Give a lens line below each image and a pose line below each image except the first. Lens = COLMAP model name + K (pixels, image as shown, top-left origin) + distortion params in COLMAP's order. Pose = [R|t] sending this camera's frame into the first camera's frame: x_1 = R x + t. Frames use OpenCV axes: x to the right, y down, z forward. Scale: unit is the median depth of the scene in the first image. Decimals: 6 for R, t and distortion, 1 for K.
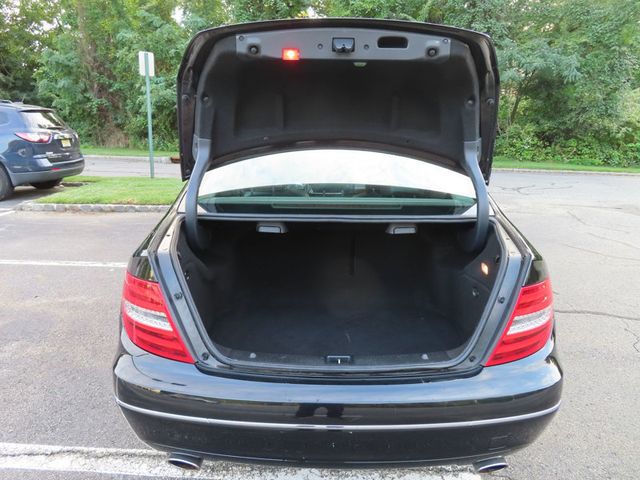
lens RADIAL K [[462.4, 0, 331.5], [0, 462.4, 238.9], [0, 0, 1]] dist [-0.015471, 0.014378]
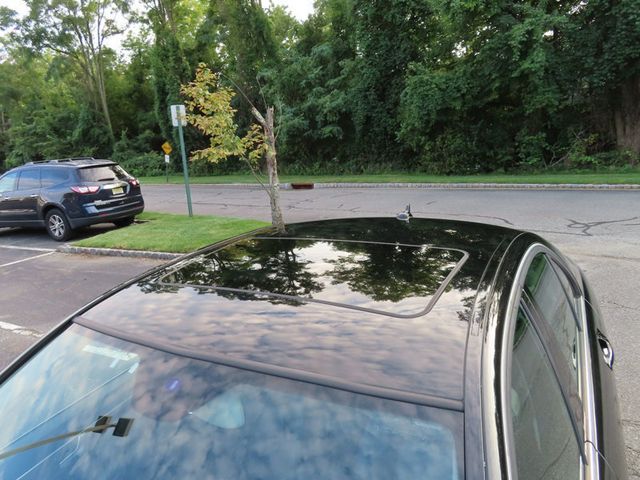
lens RADIAL K [[462.4, 0, 318.7], [0, 462.4, 241.9], [0, 0, 1]] dist [-0.015471, 0.014378]
pose [[0.886555, 0.019787, -0.462200, 0.458963], [-0.024665, 0.999686, -0.004514, -0.088860], [0.461966, 0.015402, 0.886764, 0.198130]]
